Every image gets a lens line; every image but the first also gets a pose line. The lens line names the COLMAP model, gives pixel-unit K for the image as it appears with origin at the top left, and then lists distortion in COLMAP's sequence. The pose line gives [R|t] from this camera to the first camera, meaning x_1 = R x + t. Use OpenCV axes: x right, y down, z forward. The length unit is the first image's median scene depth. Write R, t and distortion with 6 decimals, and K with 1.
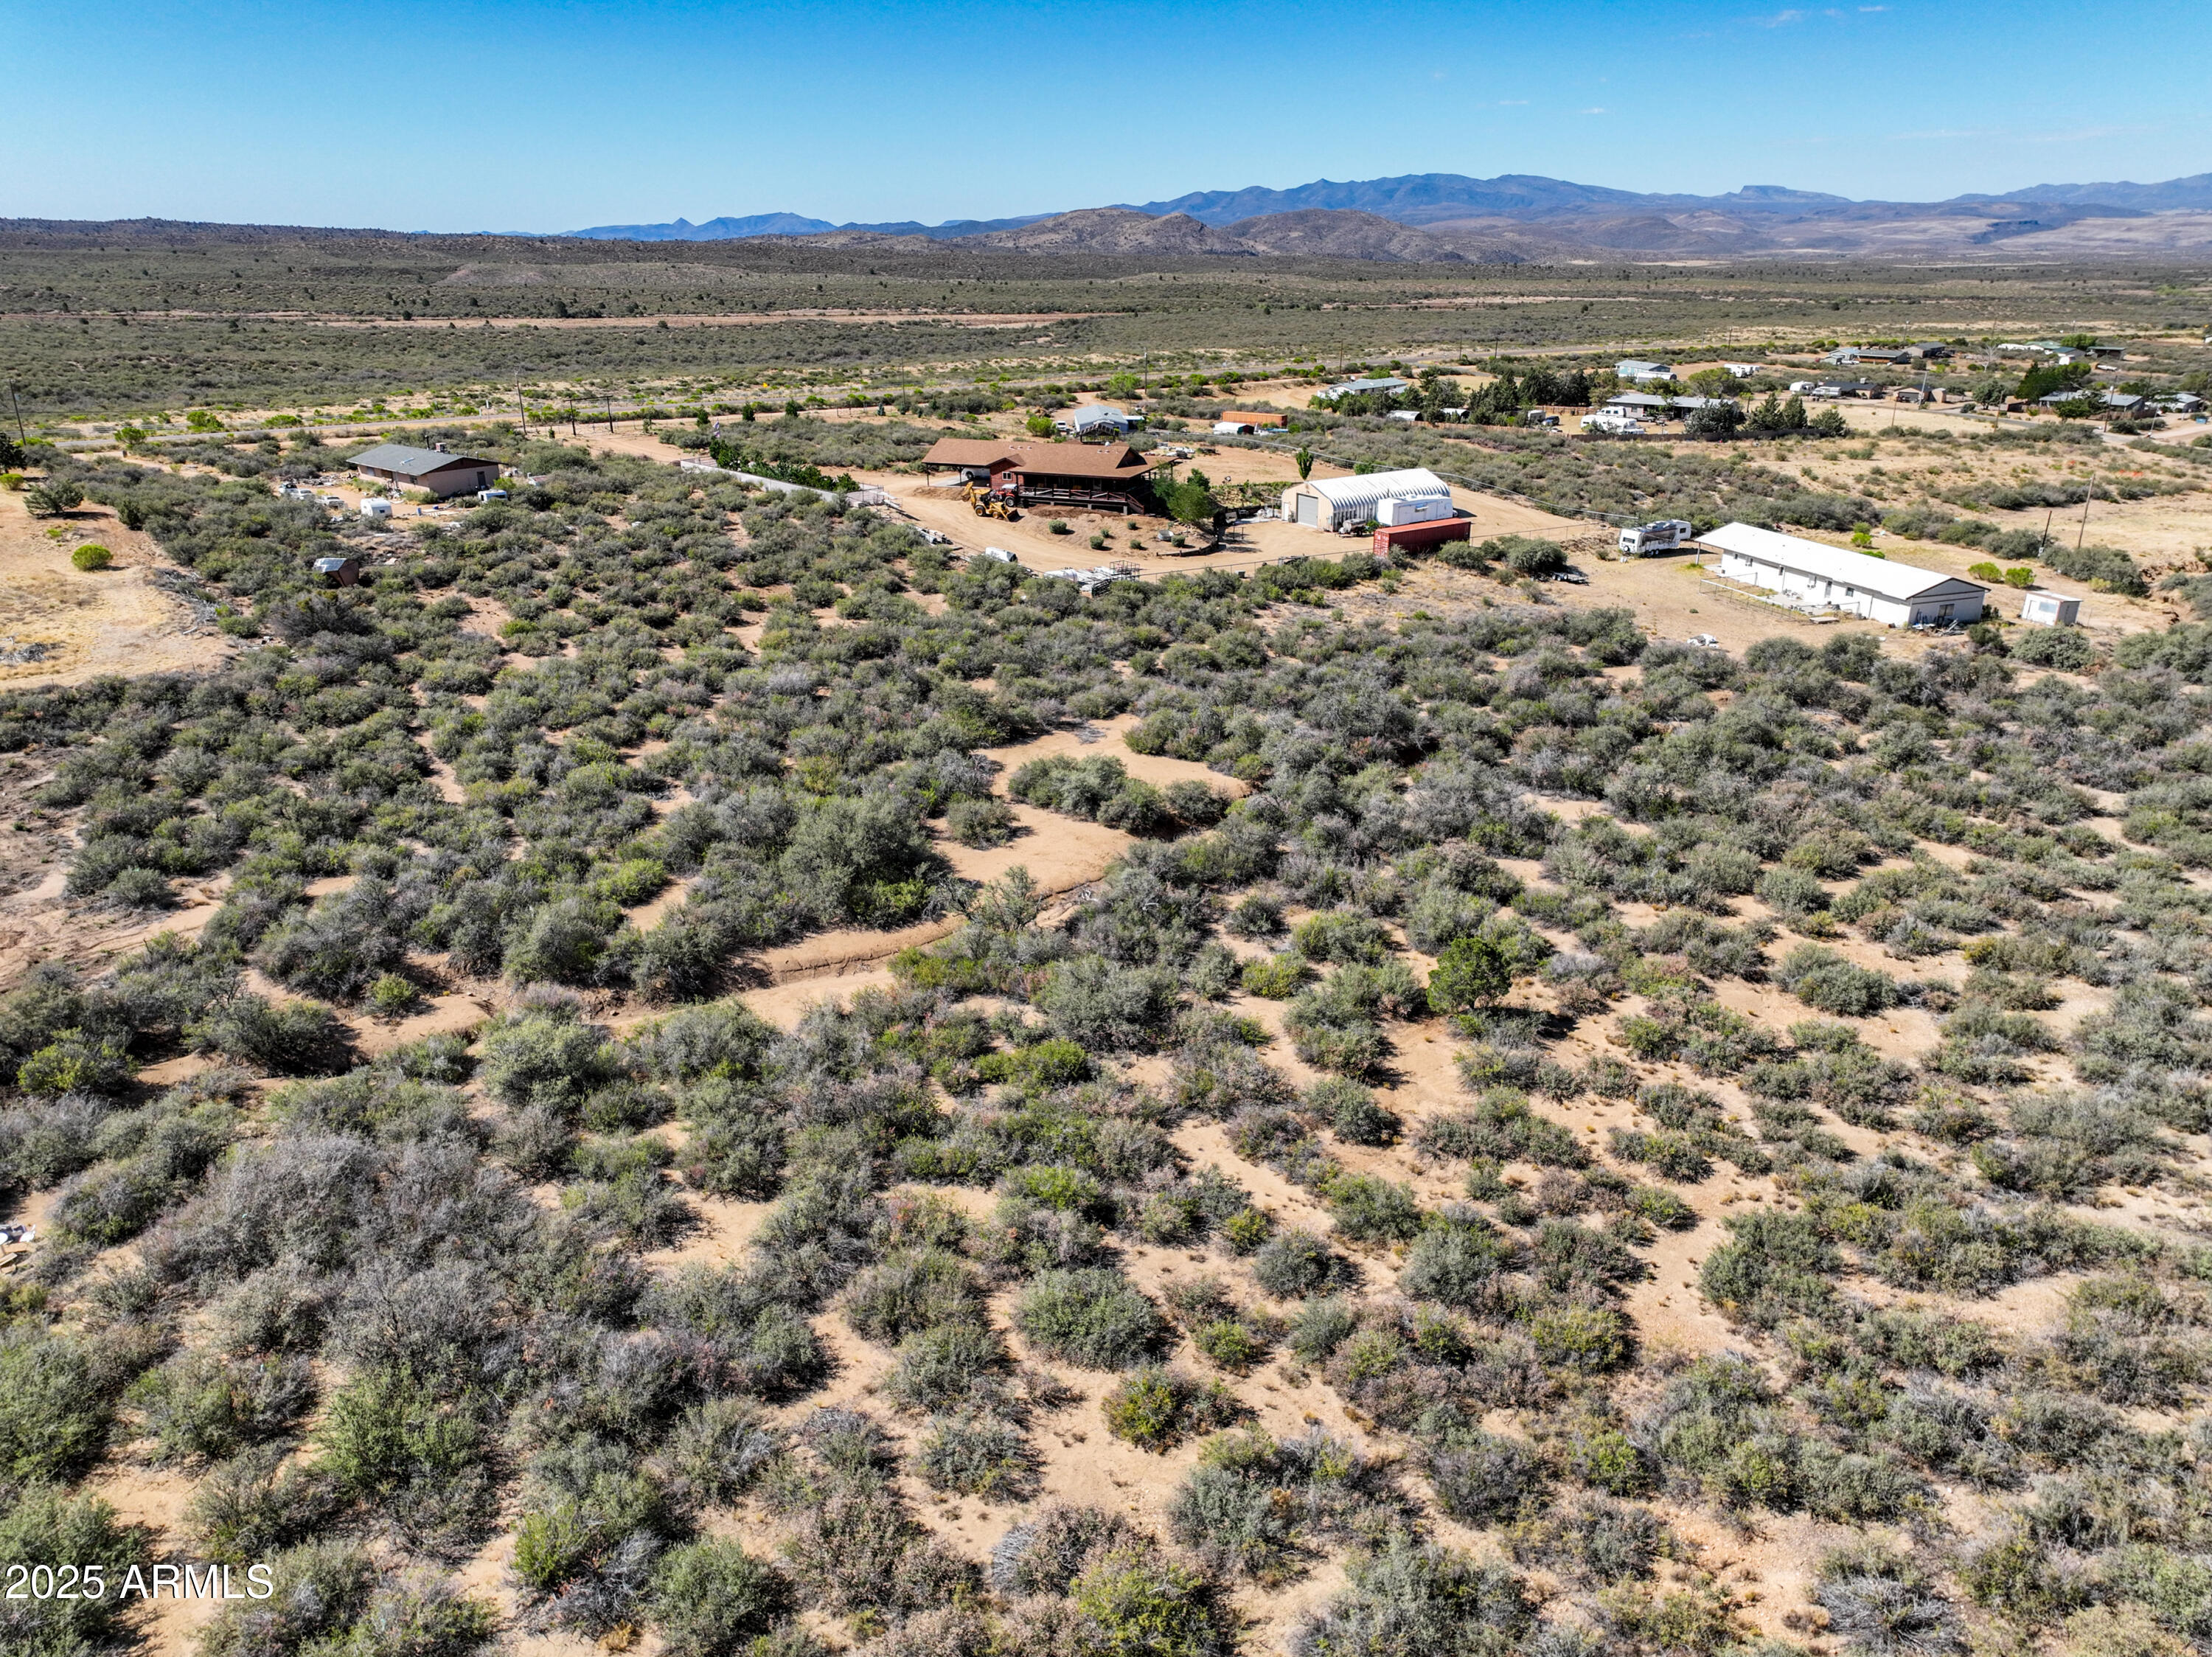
lens RADIAL K [[1551.8, 0, 1109.4], [0, 1551.8, 828.0], [0, 0, 1]] dist [0.001806, 0.016311]
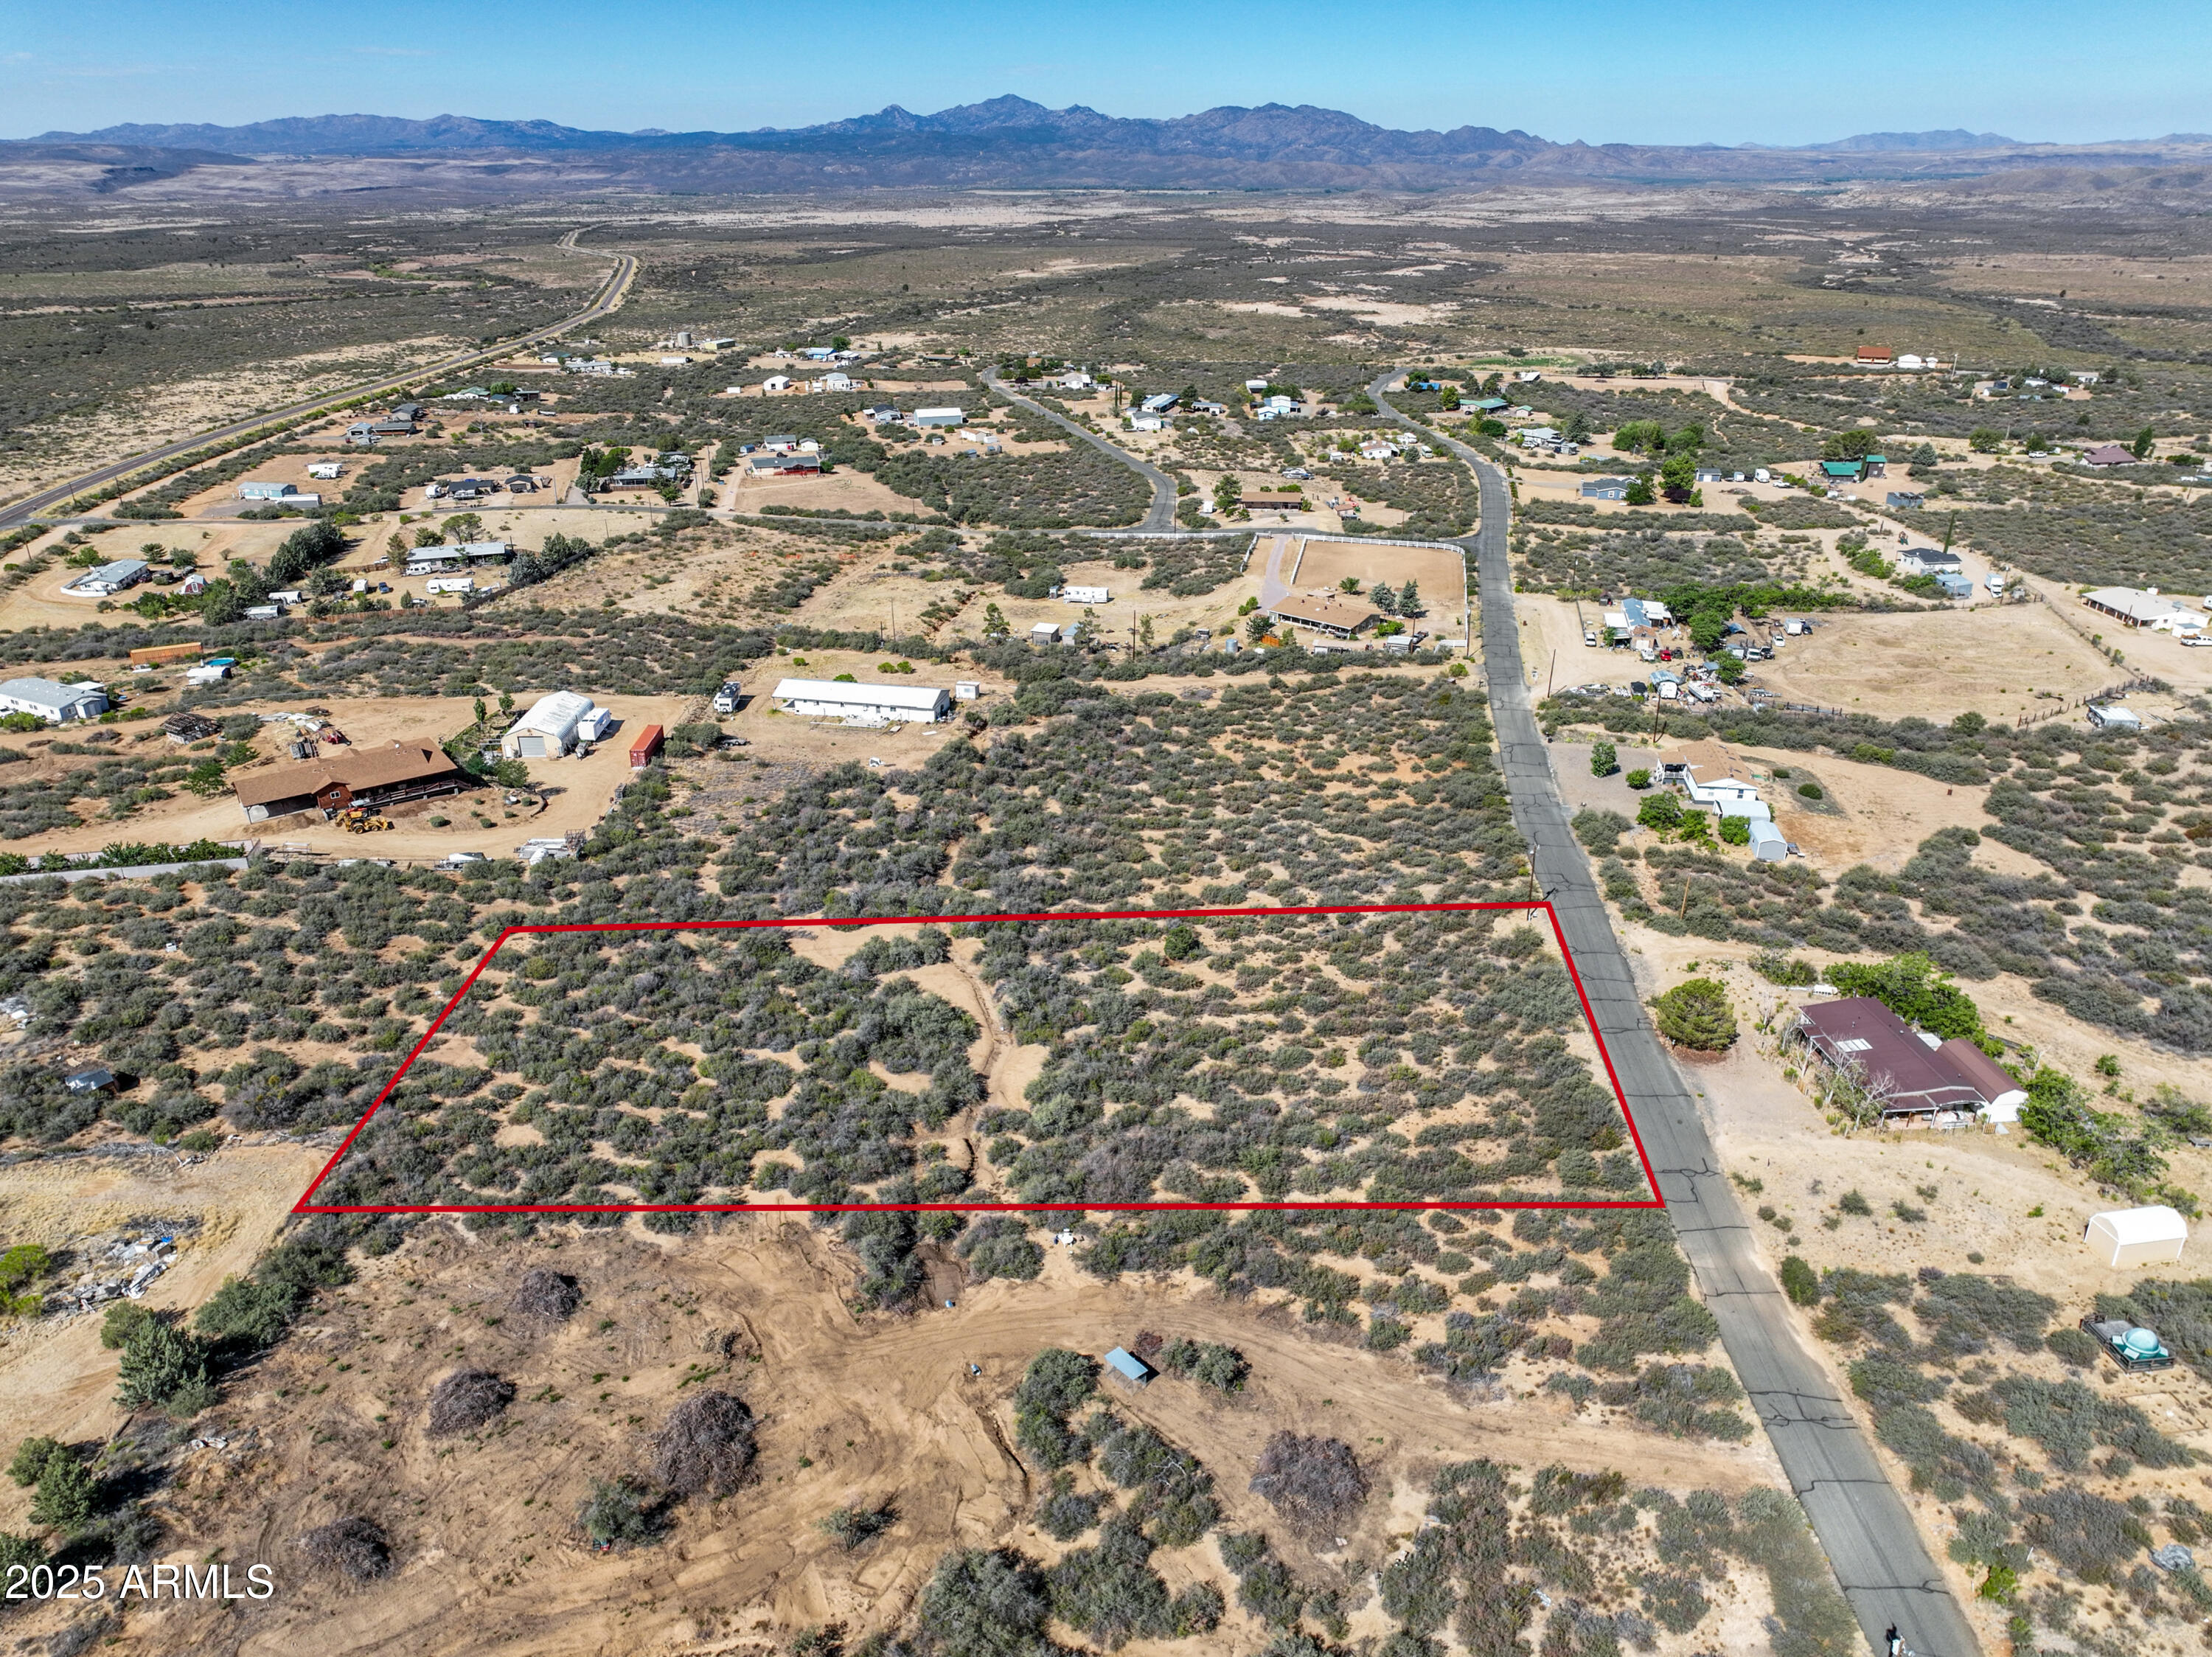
lens RADIAL K [[1551.8, 0, 1105.7], [0, 1551.8, 827.5], [0, 0, 1]] dist [0.001806, 0.016311]
pose [[0.516909, -0.341163, 0.785120, -0.754750], [0.314343, 0.928727, 0.196607, -0.263741], [-0.796237, 0.145168, 0.587310, -0.209271]]
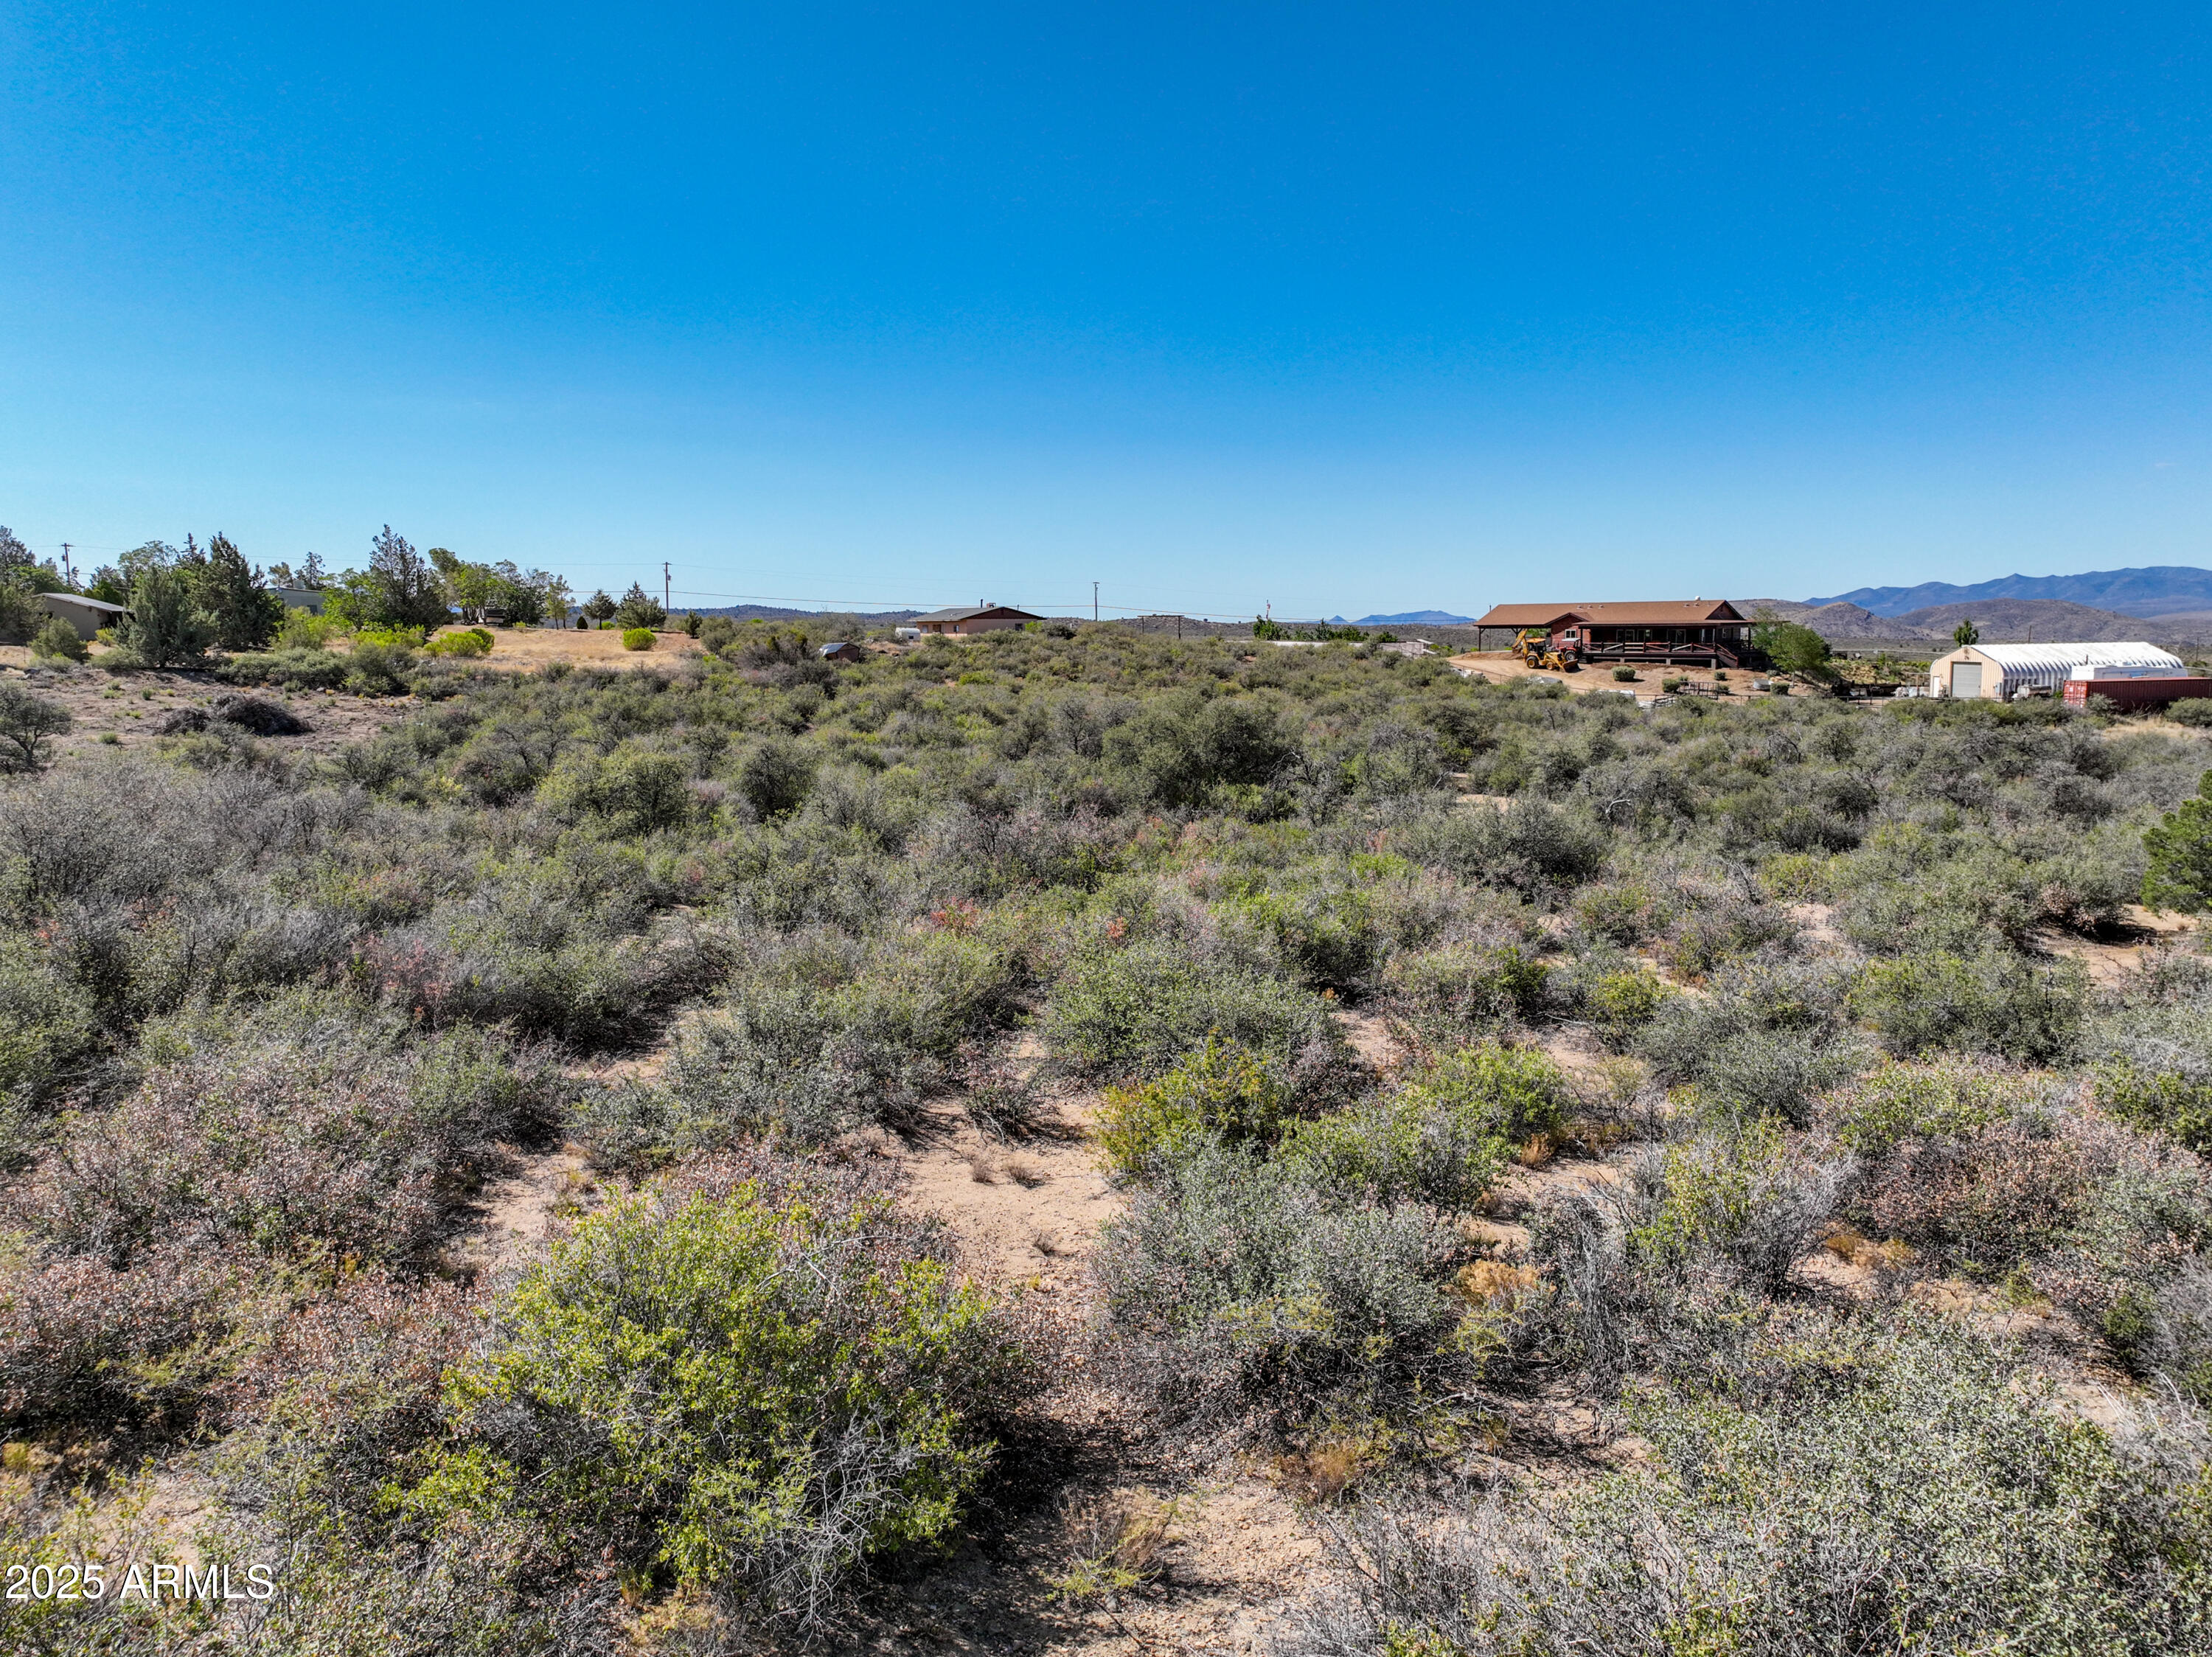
lens RADIAL K [[1551.8, 0, 1111.5], [0, 1551.8, 834.0], [0, 0, 1]] dist [0.001806, 0.016311]
pose [[0.923050, 0.052492, -0.381081, 0.034433], [-0.139734, 0.968731, -0.205025, 0.097064], [0.358402, 0.242498, 0.901522, 0.164963]]
